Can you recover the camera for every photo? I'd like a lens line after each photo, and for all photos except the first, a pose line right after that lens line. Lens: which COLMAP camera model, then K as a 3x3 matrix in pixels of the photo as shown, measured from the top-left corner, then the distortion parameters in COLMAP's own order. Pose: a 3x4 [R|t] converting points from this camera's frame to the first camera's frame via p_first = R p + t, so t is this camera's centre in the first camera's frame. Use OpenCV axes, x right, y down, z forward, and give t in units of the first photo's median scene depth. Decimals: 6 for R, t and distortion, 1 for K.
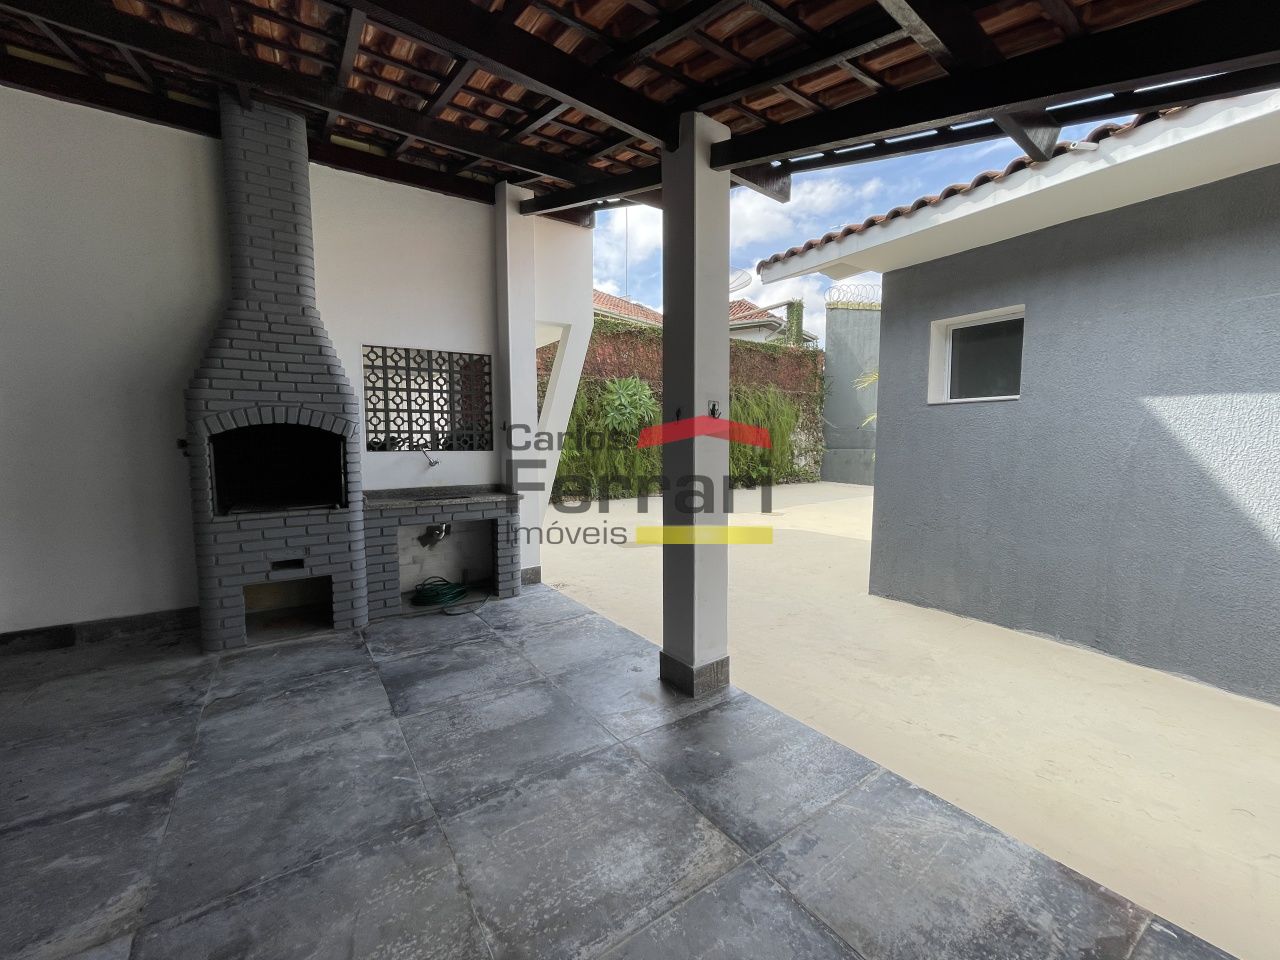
lens RADIAL K [[516.3, 0, 645.9], [0, 516.3, 475.5], [0, 0, 1]] dist [-0.004586, 0.000787]
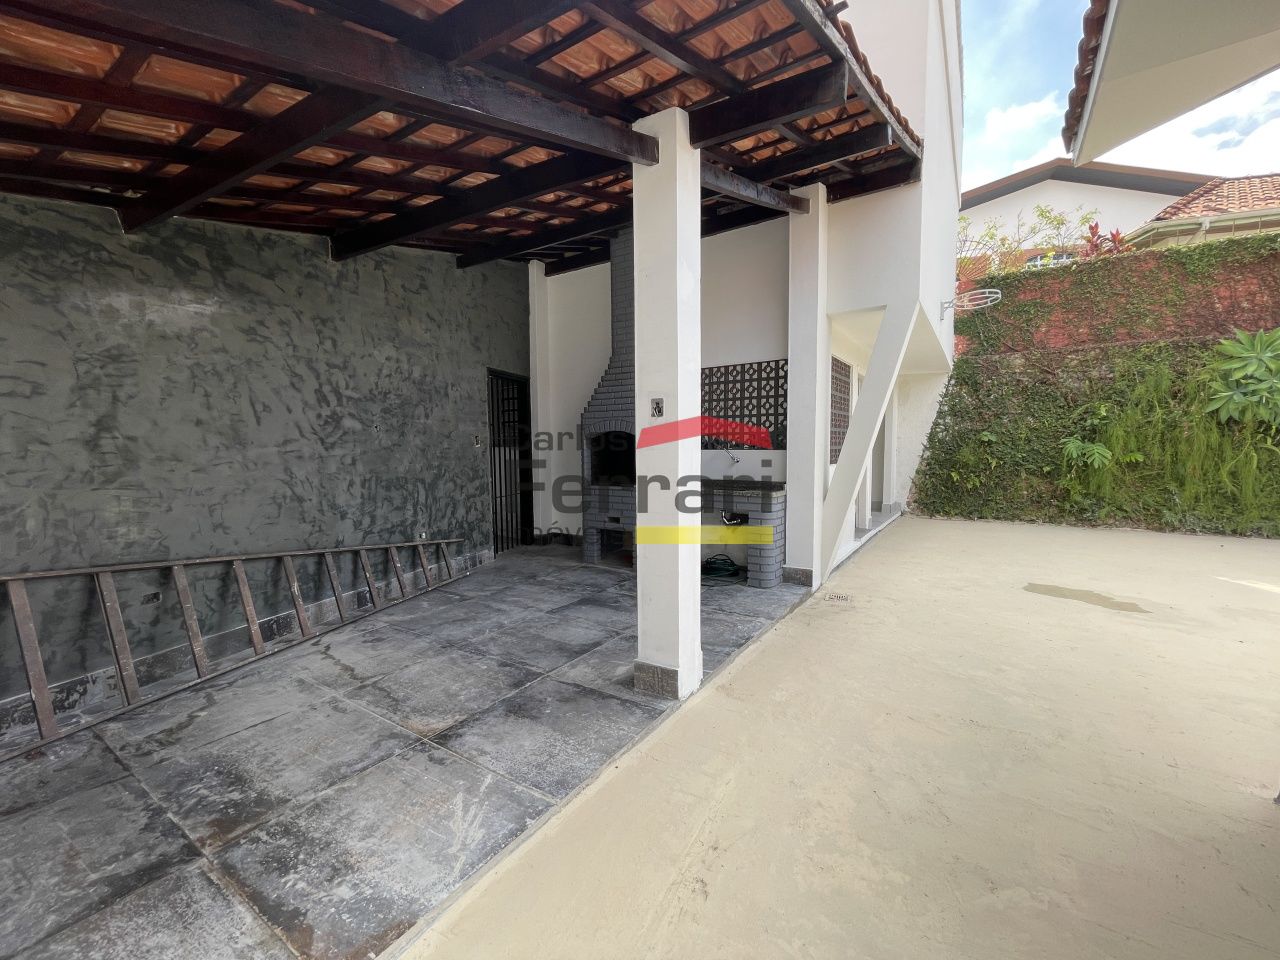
lens RADIAL K [[516.3, 0, 639.9], [0, 516.3, 479.2], [0, 0, 1]] dist [-0.004586, 0.000787]
pose [[0.381621, 0.061635, -0.922262, 0.903988], [-0.055770, 0.997492, 0.043586, -0.029303], [0.922635, 0.034801, 0.384101, 0.527394]]
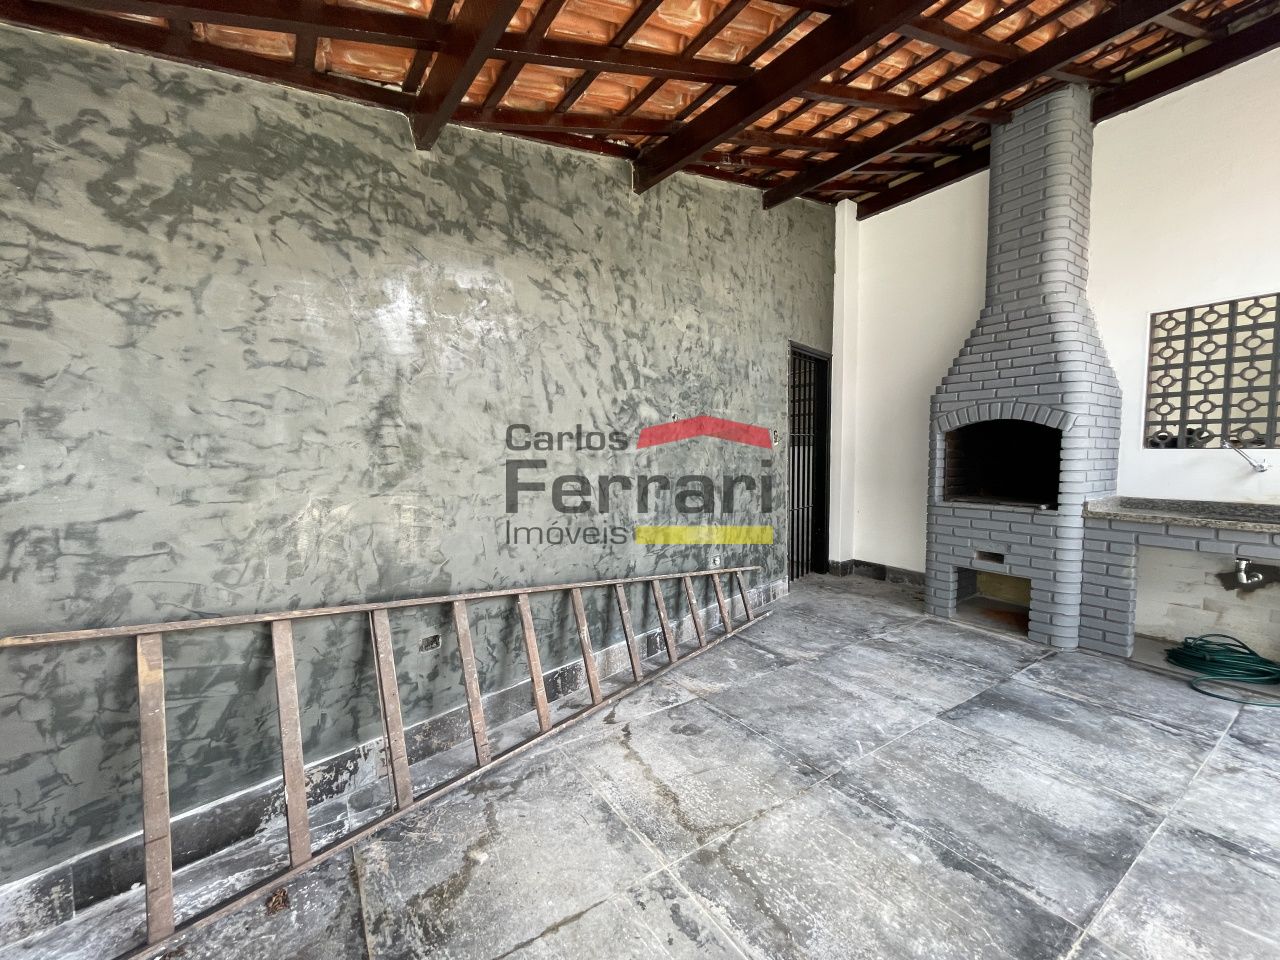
lens RADIAL K [[516.3, 0, 636.1], [0, 516.3, 475.7], [0, 0, 1]] dist [-0.004586, 0.000787]
pose [[-0.024862, 0.052300, -0.998322, 0.392538], [-0.059621, 0.996775, 0.053703, -0.001961], [0.997911, 0.060856, -0.021663, 0.353365]]
